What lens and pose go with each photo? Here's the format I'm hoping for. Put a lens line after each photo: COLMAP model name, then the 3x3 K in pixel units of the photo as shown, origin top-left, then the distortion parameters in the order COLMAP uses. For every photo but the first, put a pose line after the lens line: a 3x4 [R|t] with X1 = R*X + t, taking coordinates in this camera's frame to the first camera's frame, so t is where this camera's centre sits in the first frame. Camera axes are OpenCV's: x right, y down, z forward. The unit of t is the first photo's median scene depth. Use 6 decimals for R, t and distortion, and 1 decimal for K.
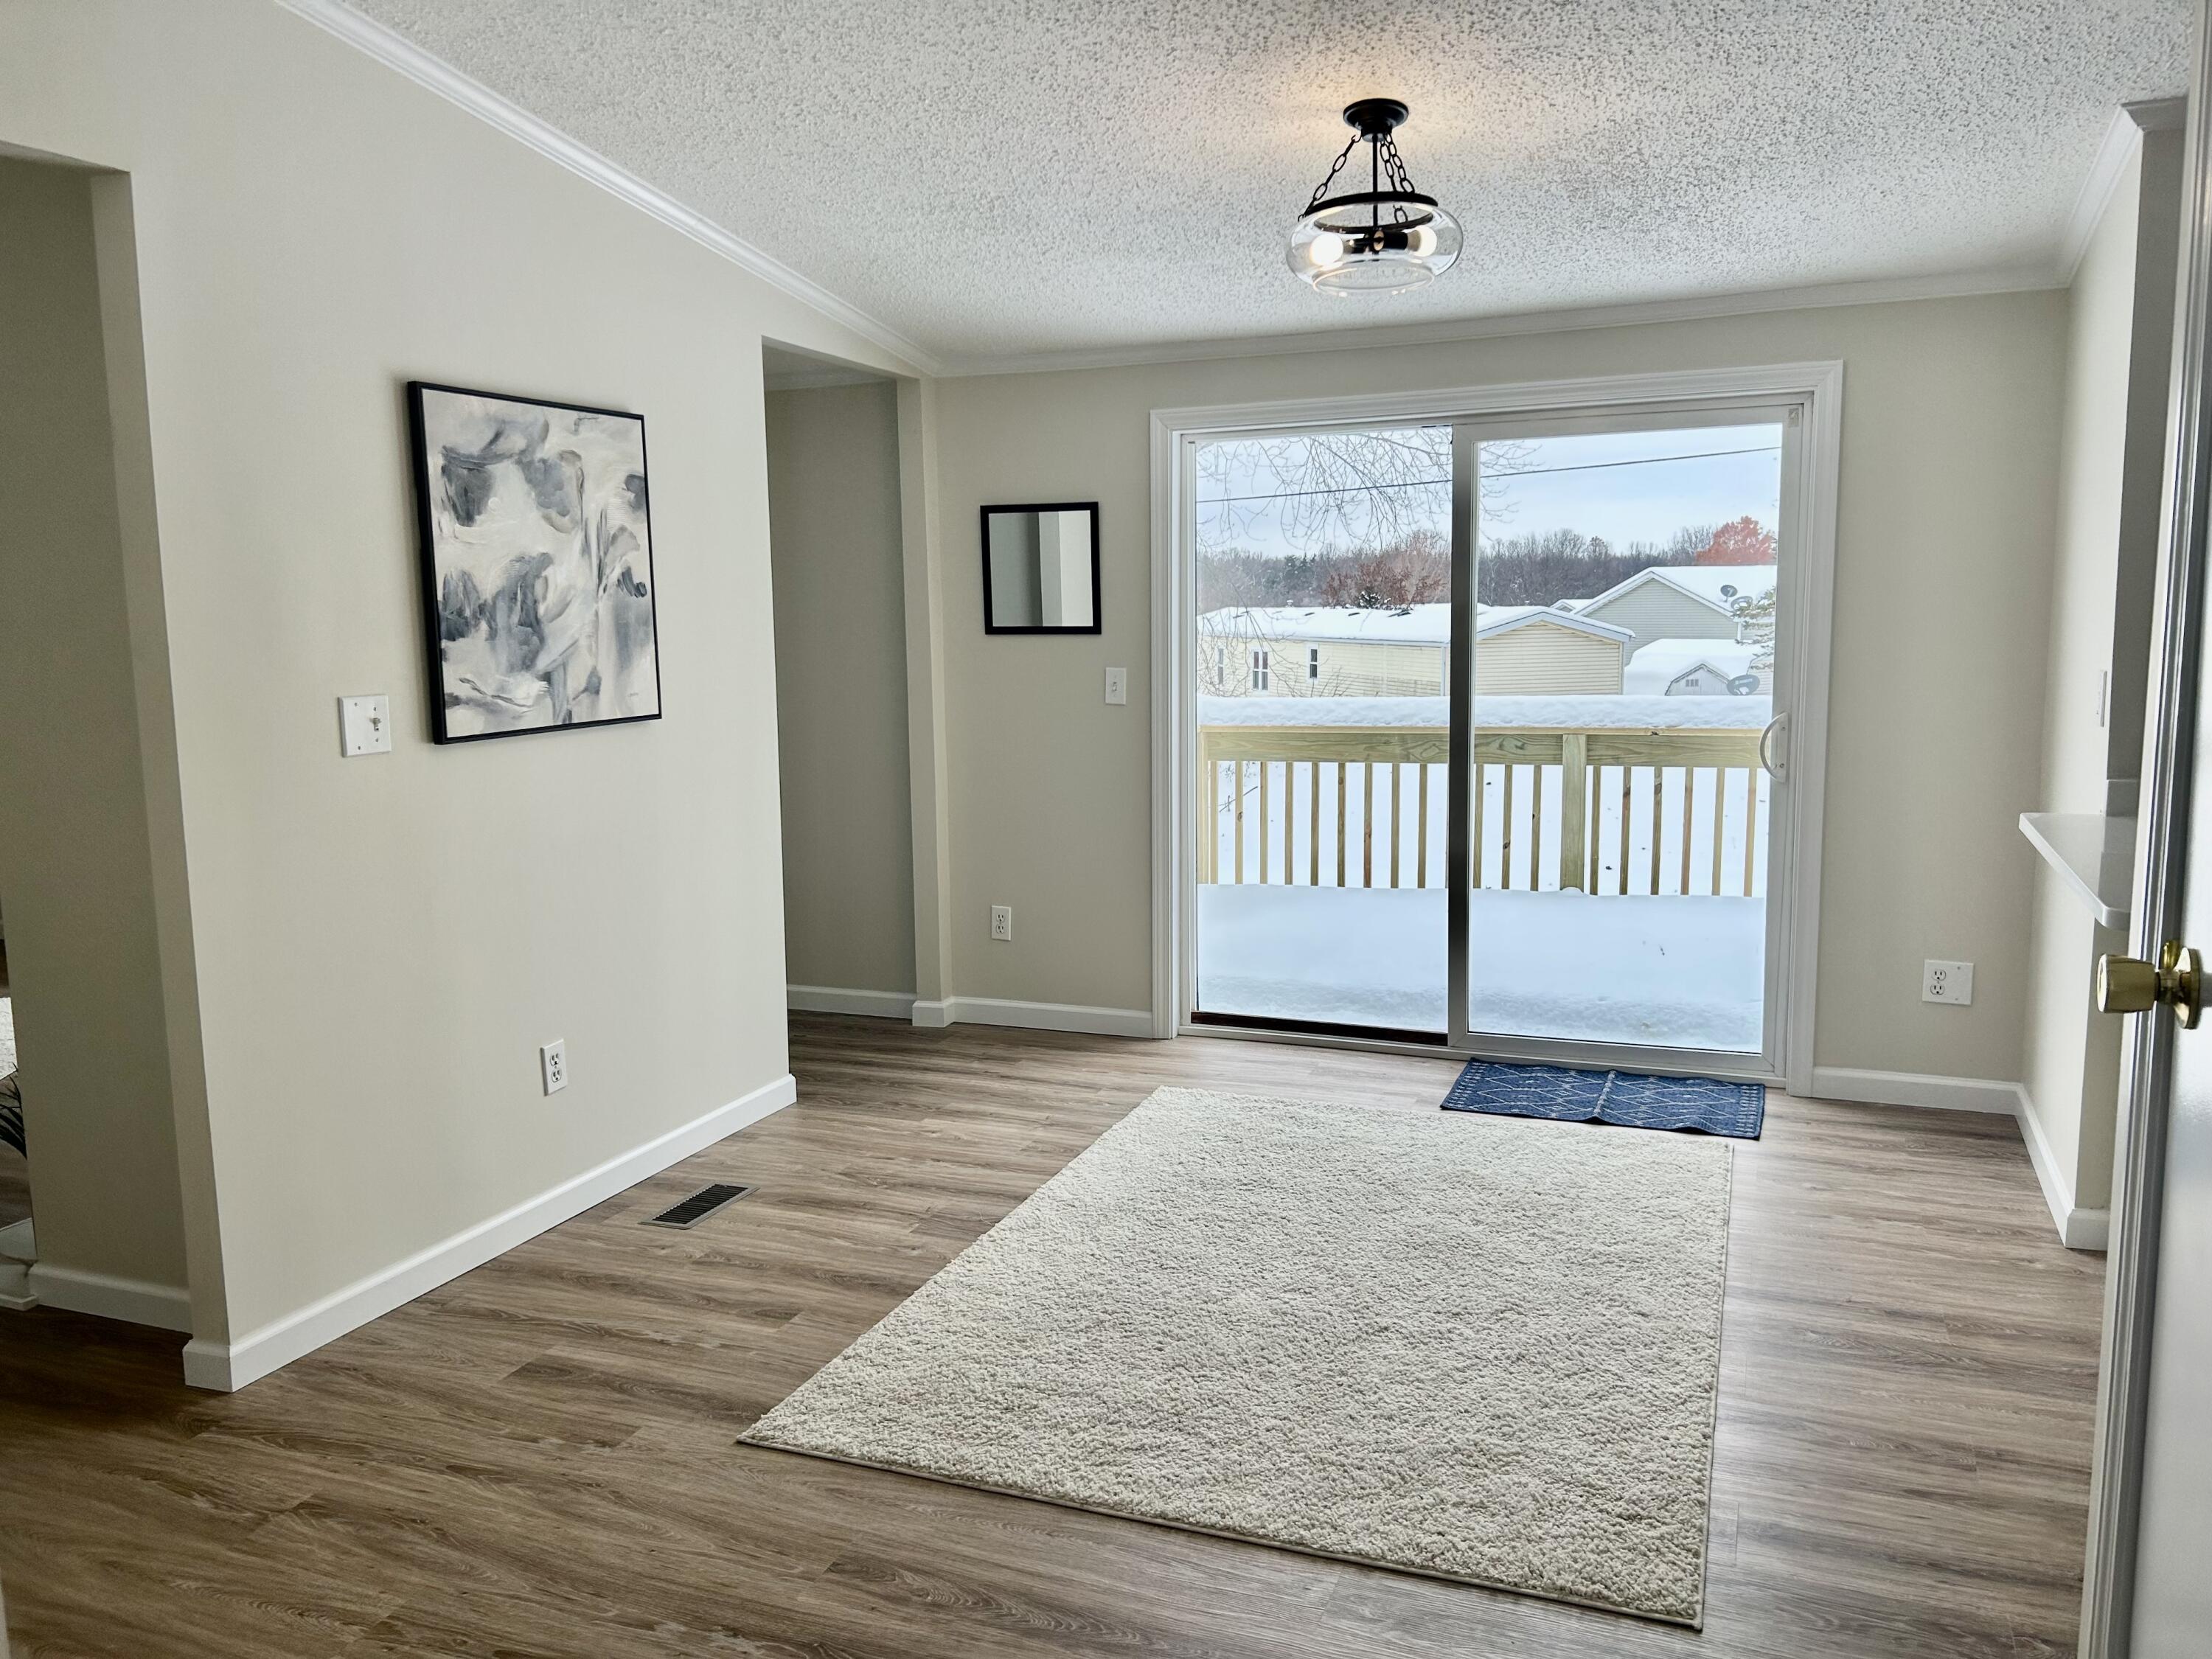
lens RADIAL K [[1672.1, 0, 1106.0], [0, 1672.1, 829.5], [0, 0, 1]] dist [0.068211, -0.067233]
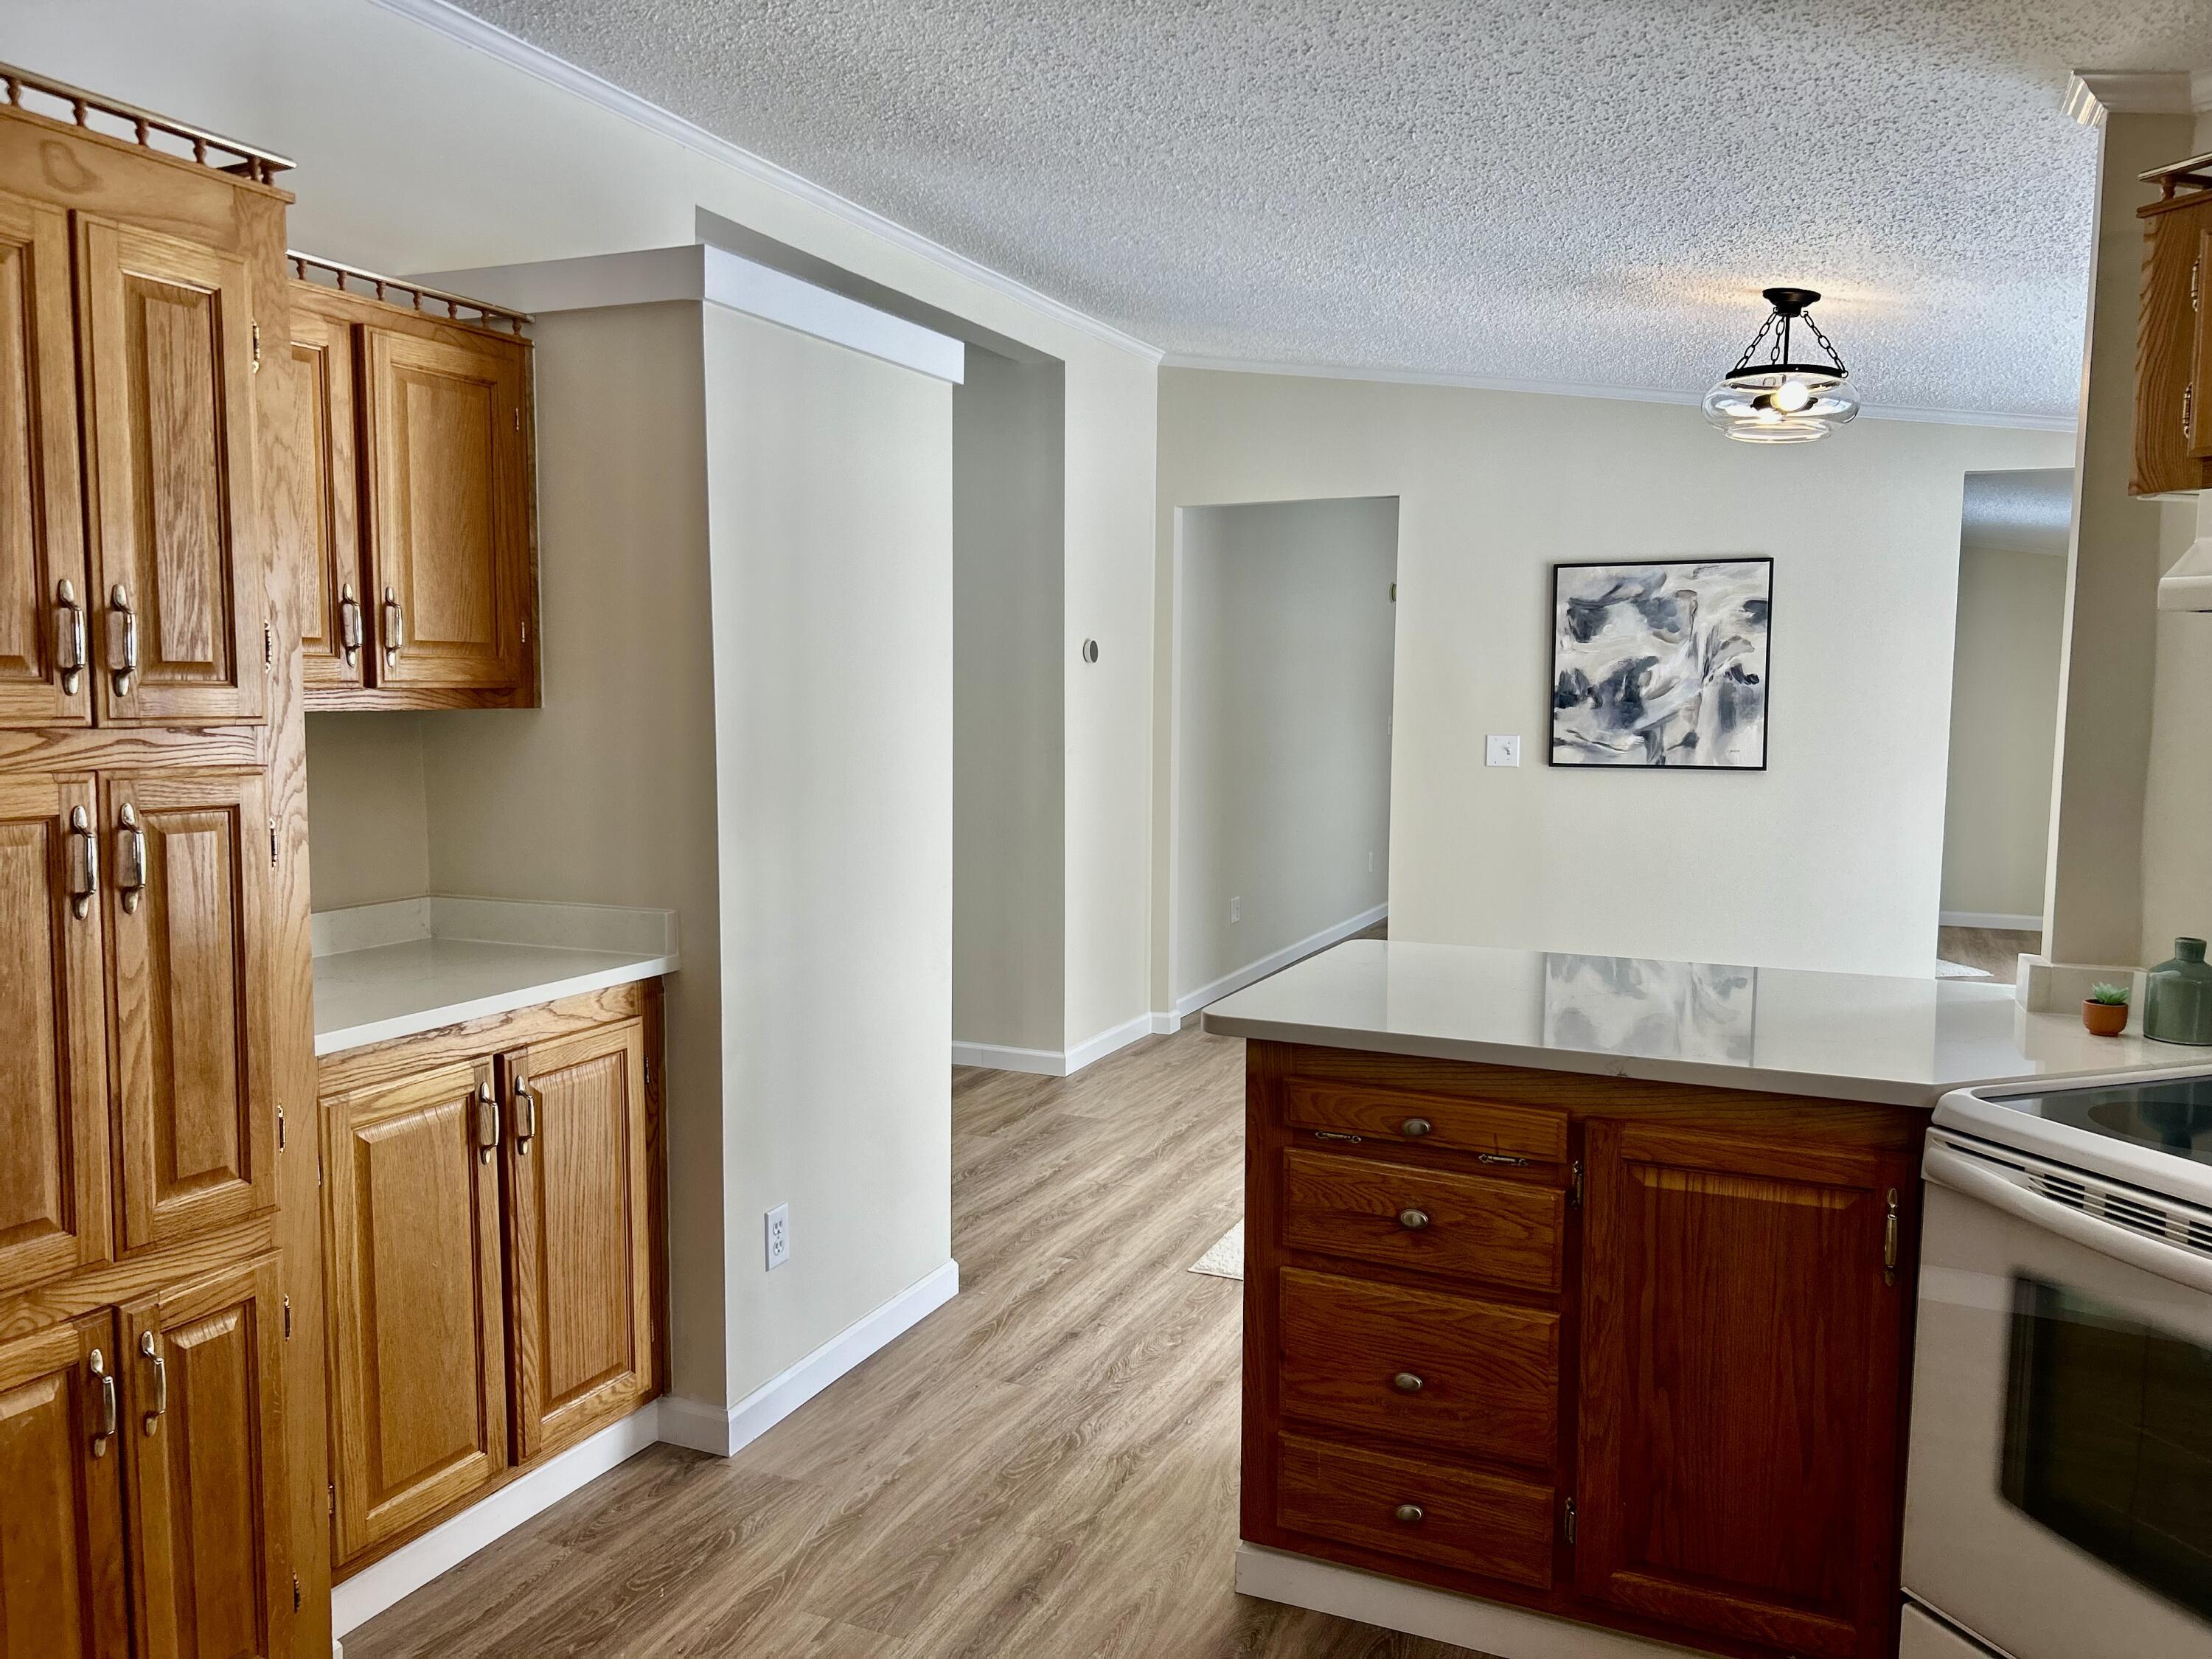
lens RADIAL K [[1672.1, 0, 1106.0], [0, 1672.1, 829.5], [0, 0, 1]] dist [0.068211, -0.067233]
pose [[-0.056779, 0.103541, -0.993003, 1.288661], [-0.140772, 0.983841, 0.110635, -0.106338], [0.988413, 0.146069, -0.041285, 0.579731]]
